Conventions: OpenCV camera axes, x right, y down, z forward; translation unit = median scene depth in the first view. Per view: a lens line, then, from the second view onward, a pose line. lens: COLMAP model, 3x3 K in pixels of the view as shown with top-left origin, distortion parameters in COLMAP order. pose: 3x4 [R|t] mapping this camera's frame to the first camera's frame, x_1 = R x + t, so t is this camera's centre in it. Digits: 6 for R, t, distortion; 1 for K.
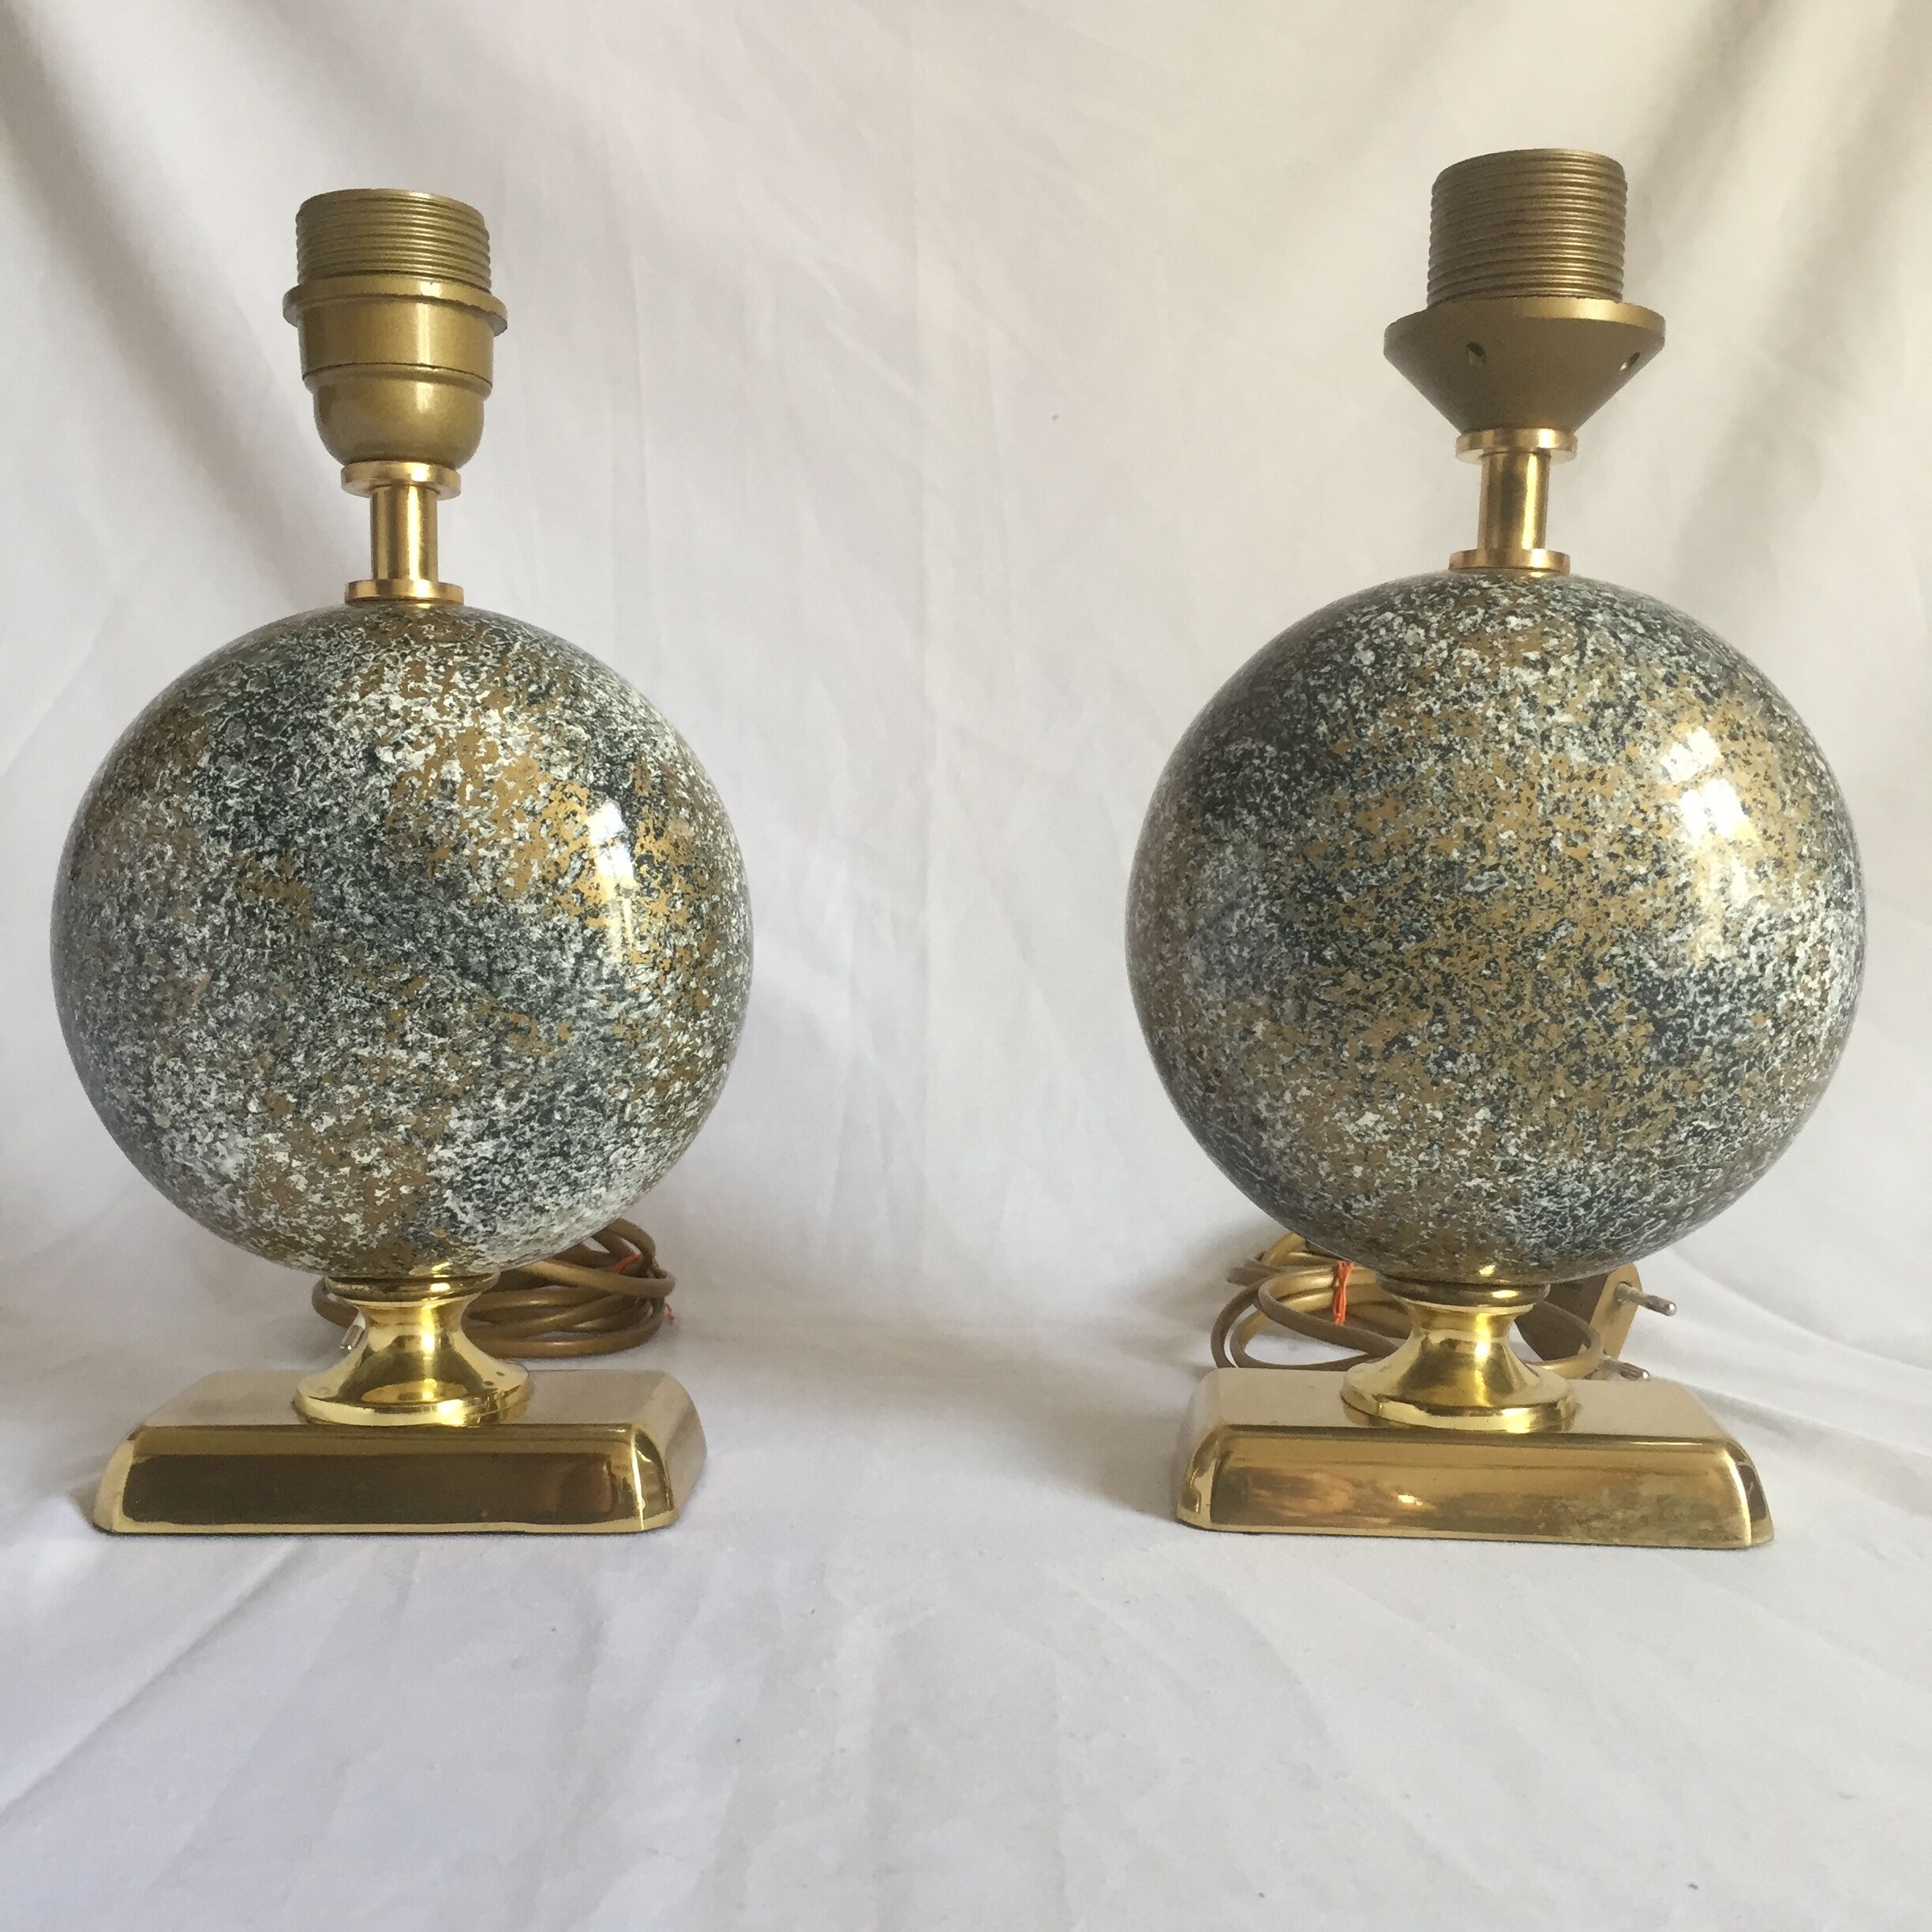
lens RADIAL K [[2175.2, 0, 996.0], [0, 2175.2, 977.7], [0, 0, 1]] dist [0.074020, 0.016354]
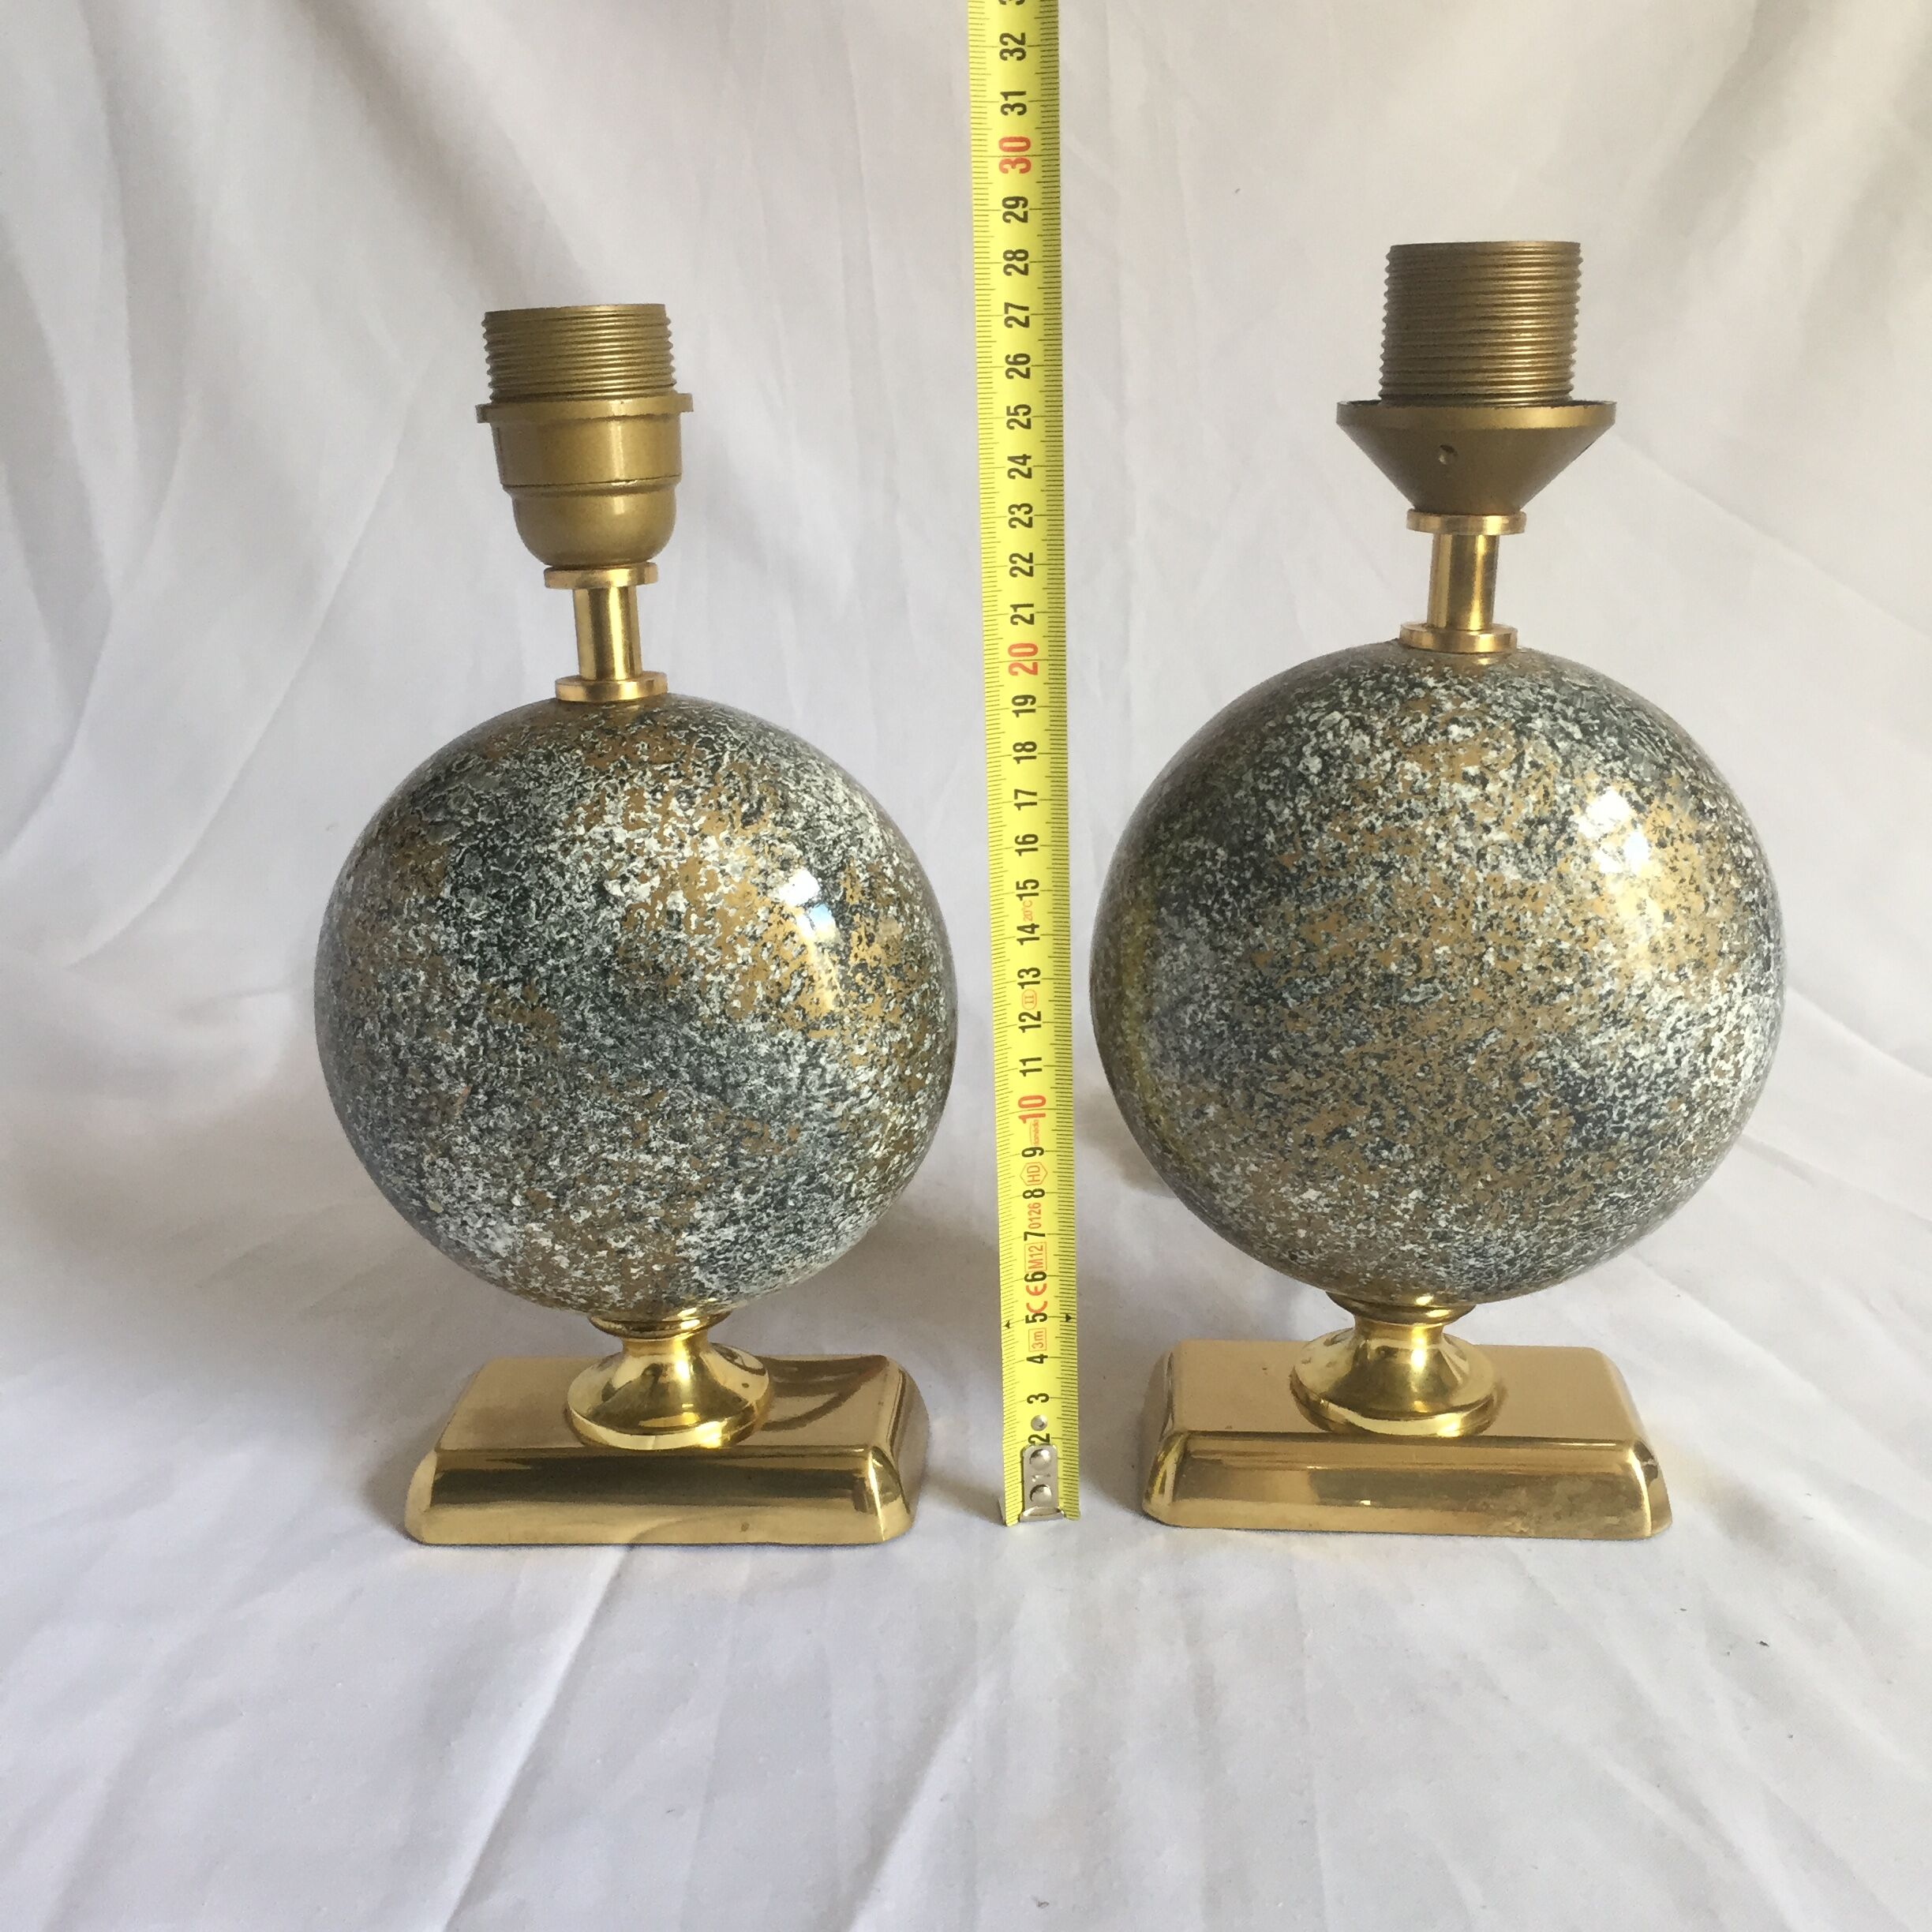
lens RADIAL K [[2175.2, 0, 996.0], [0, 2175.2, 977.7], [0, 0, 1]] dist [0.074020, 0.016354]
pose [[0.999729, -0.021344, -0.009311, 0.026714], [0.022878, 0.974852, 0.221675, -0.286743], [0.004345, -0.221828, 0.975076, -0.034576]]
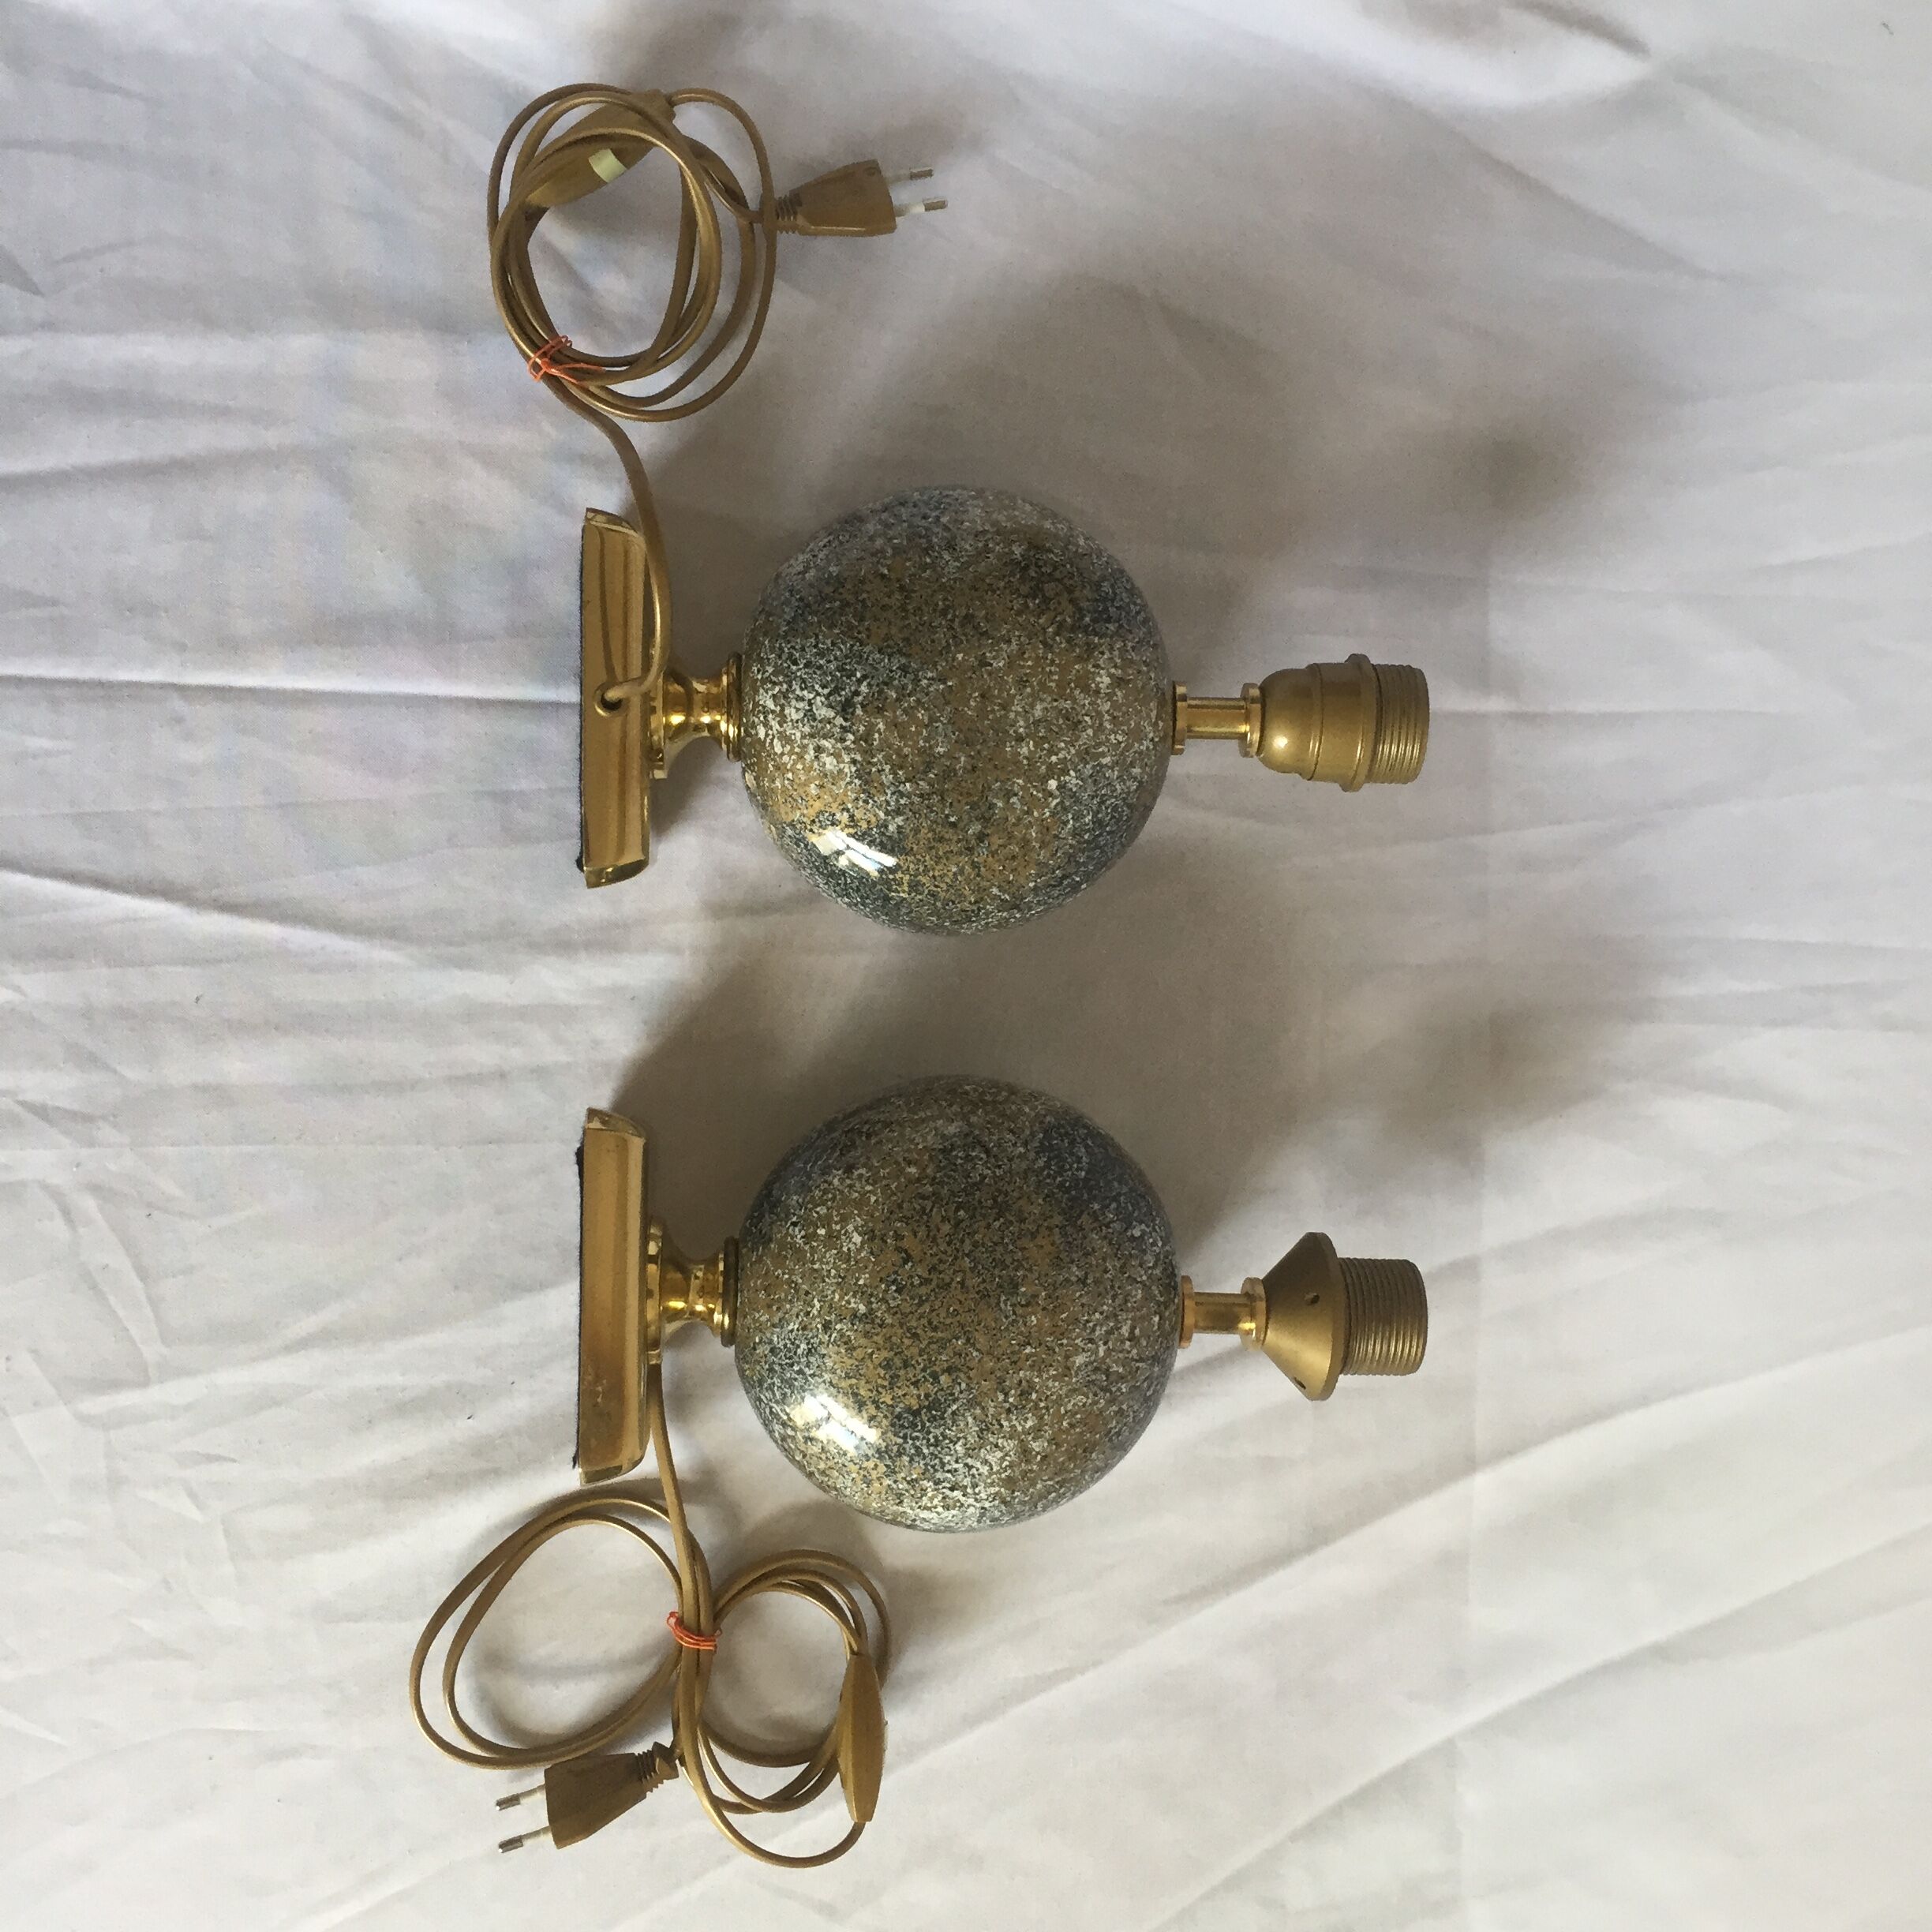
lens RADIAL K [[2220.5, 0, 961.0], [0, 2220.5, 972.2], [0, 0, 1]] dist [0.046523, 0.027138]
pose [[-0.018804, 0.994054, 0.107253, -0.201896], [-0.987985, -0.002015, -0.154539, 0.244202], [-0.153404, -0.108870, 0.982148, -0.598733]]
